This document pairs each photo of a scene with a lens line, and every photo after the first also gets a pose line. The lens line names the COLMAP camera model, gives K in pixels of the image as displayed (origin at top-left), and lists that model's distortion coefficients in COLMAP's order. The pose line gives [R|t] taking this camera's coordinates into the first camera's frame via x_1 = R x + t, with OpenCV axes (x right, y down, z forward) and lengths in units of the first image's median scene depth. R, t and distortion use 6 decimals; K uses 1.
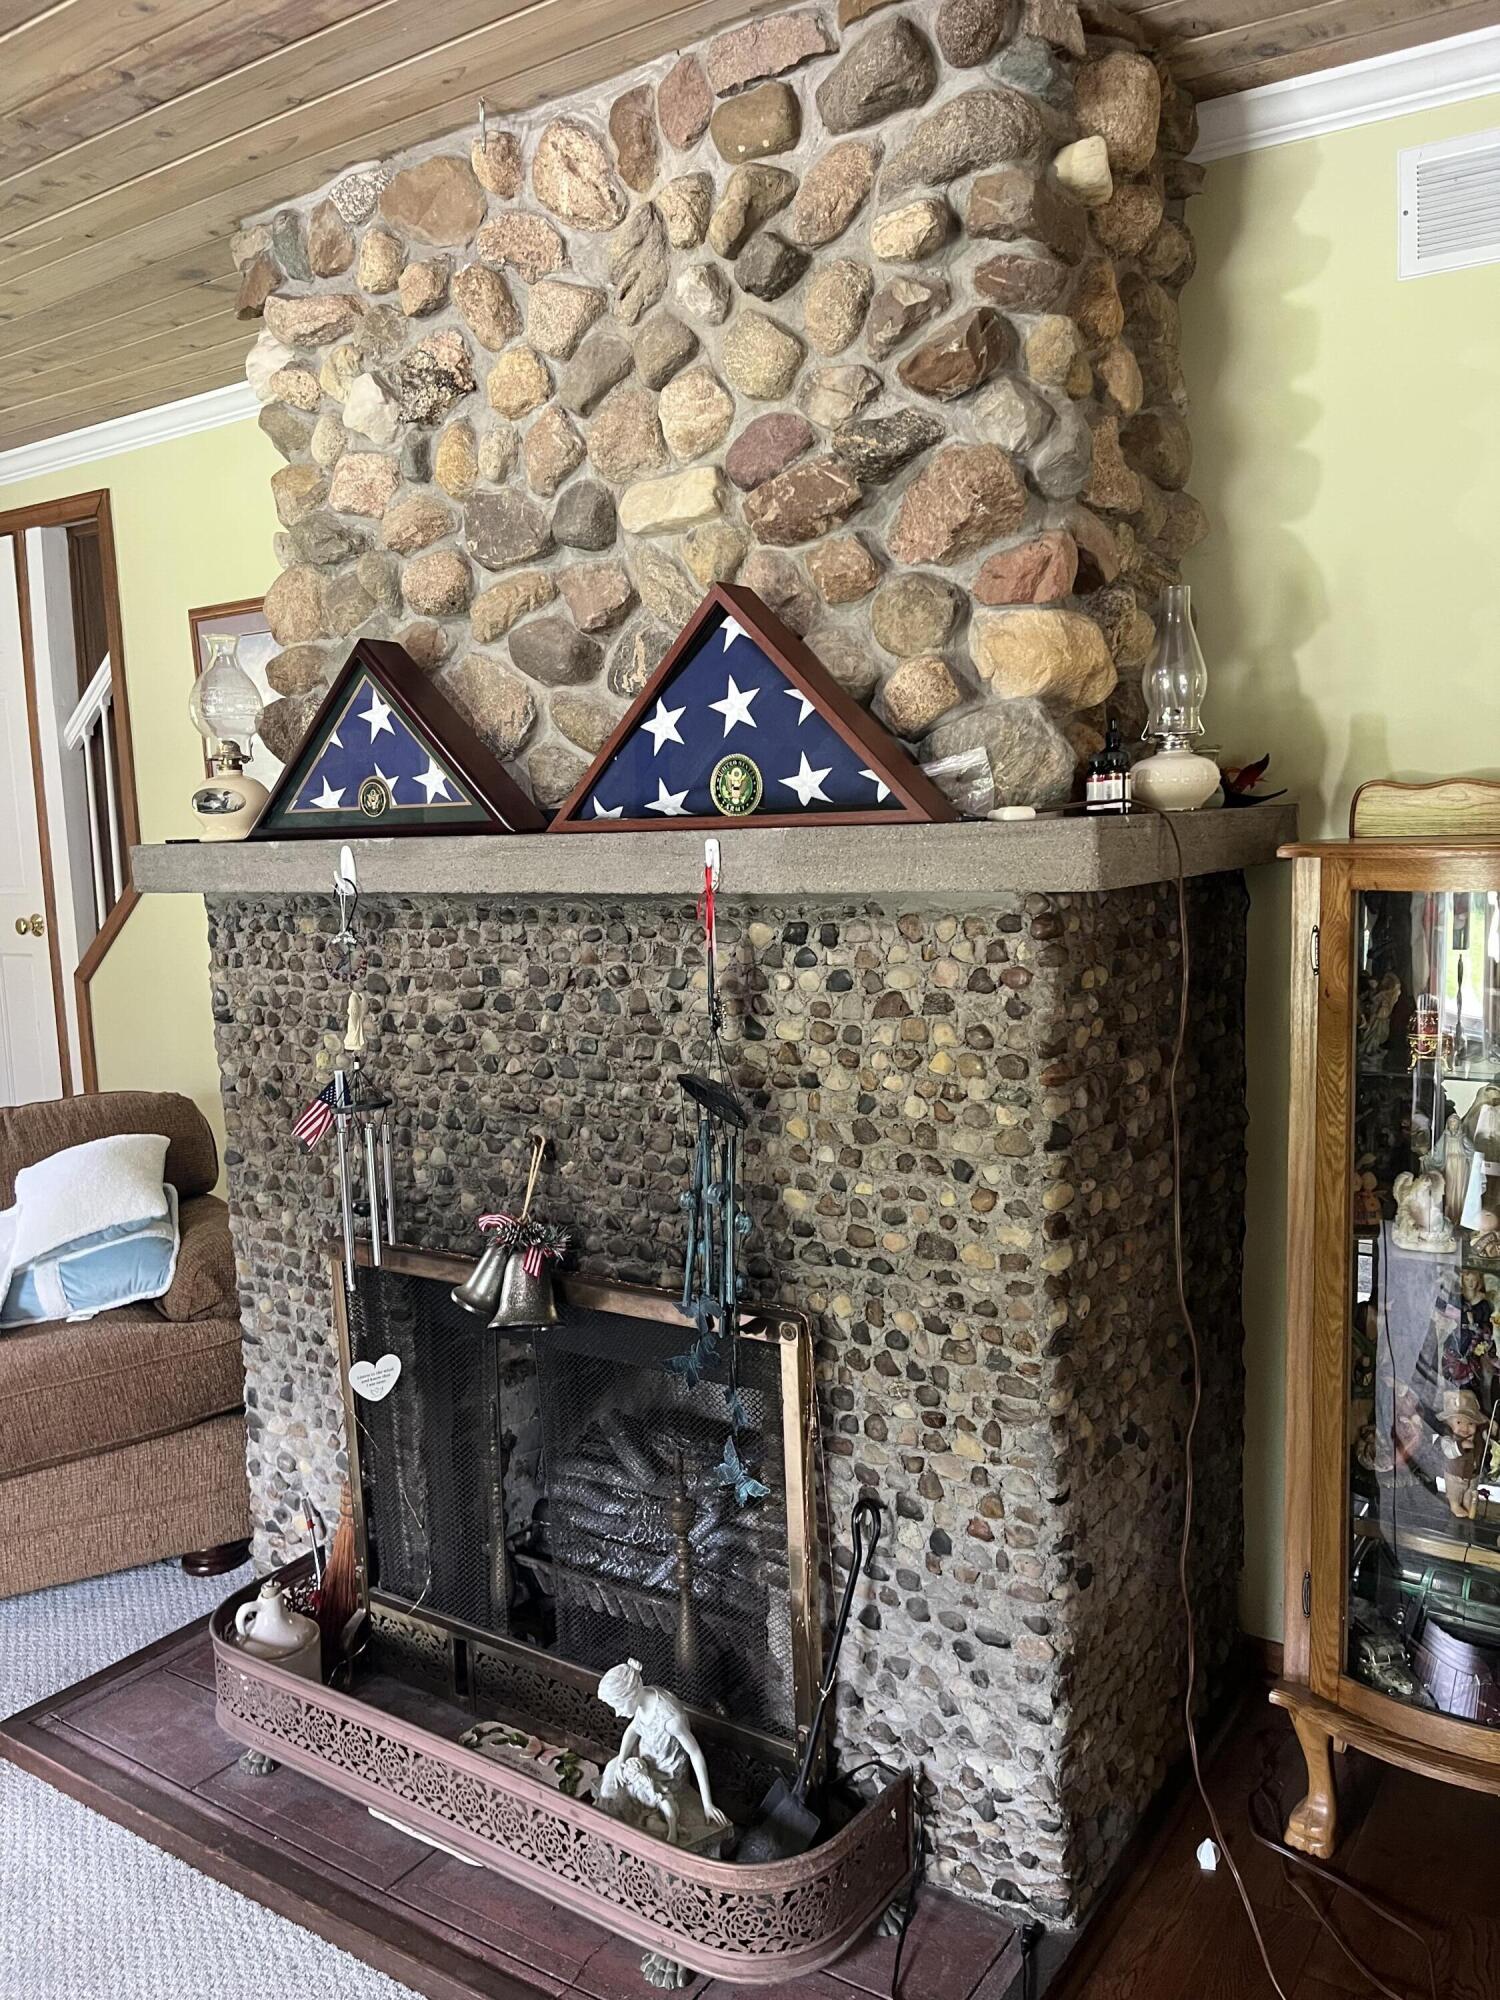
lens RADIAL K [[1508.1, 0, 748.7], [0, 1508.1, 990.8], [0, 0, 1]] dist [0.071705, -0.094157]
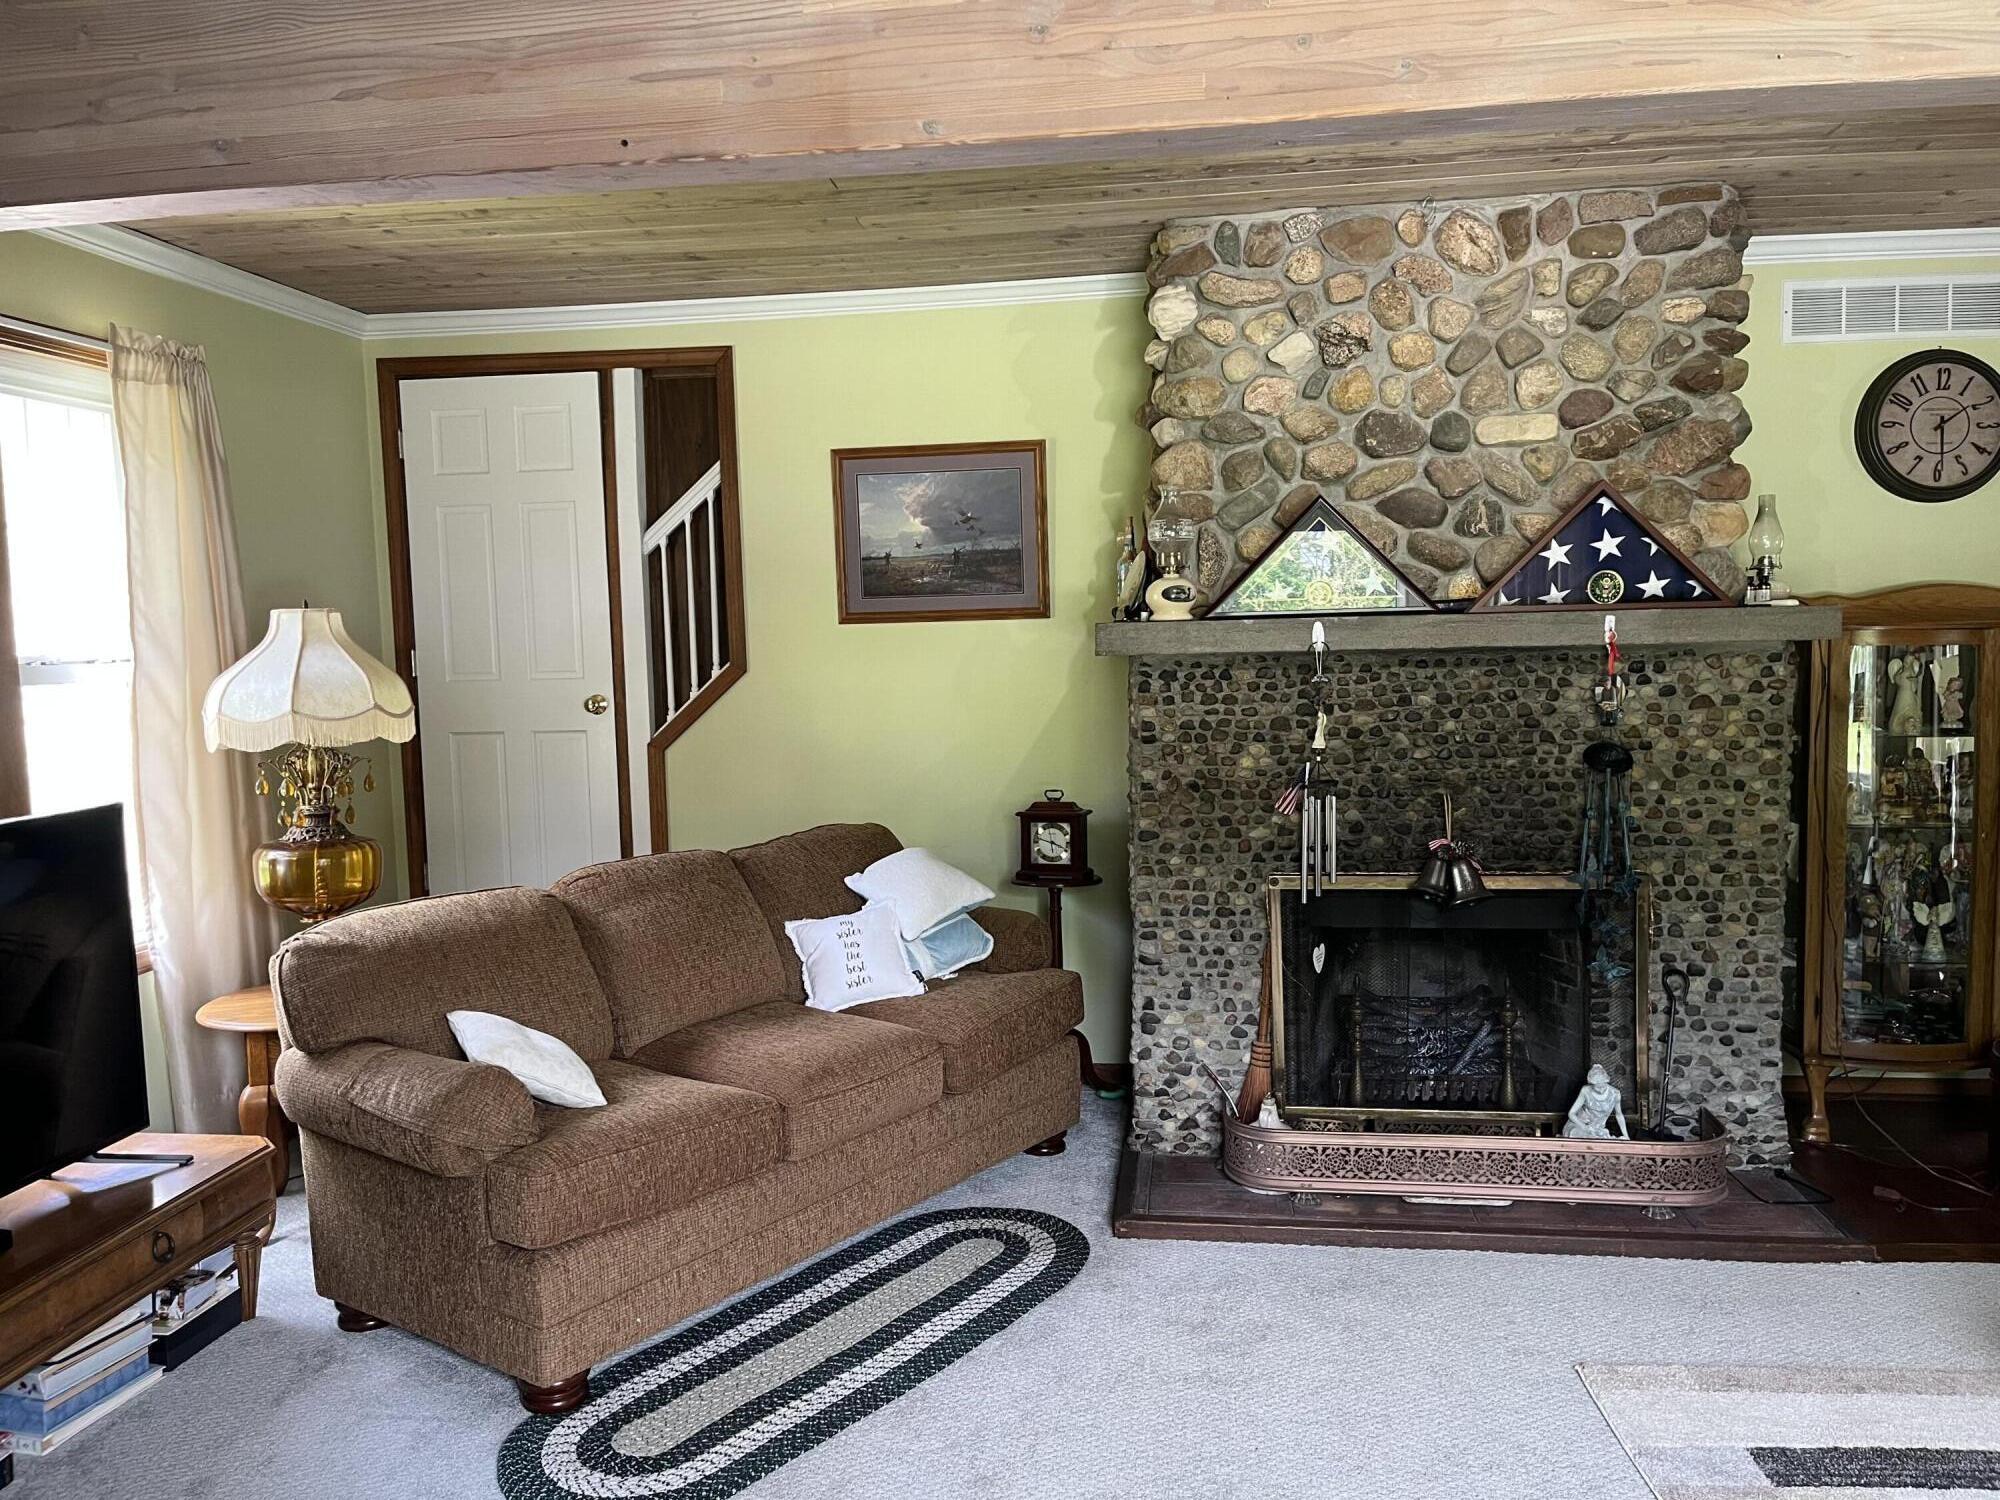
lens RADIAL K [[1508.1, 0, 991.1], [0, 1508.1, 753.3], [0, 0, 1]] dist [0.071705, -0.094157]
pose [[0.902833, -0.018973, 0.429573, -1.436998], [0.039975, 0.998403, -0.039920, 0.107149], [-0.428130, 0.053213, 0.902149, -0.336282]]
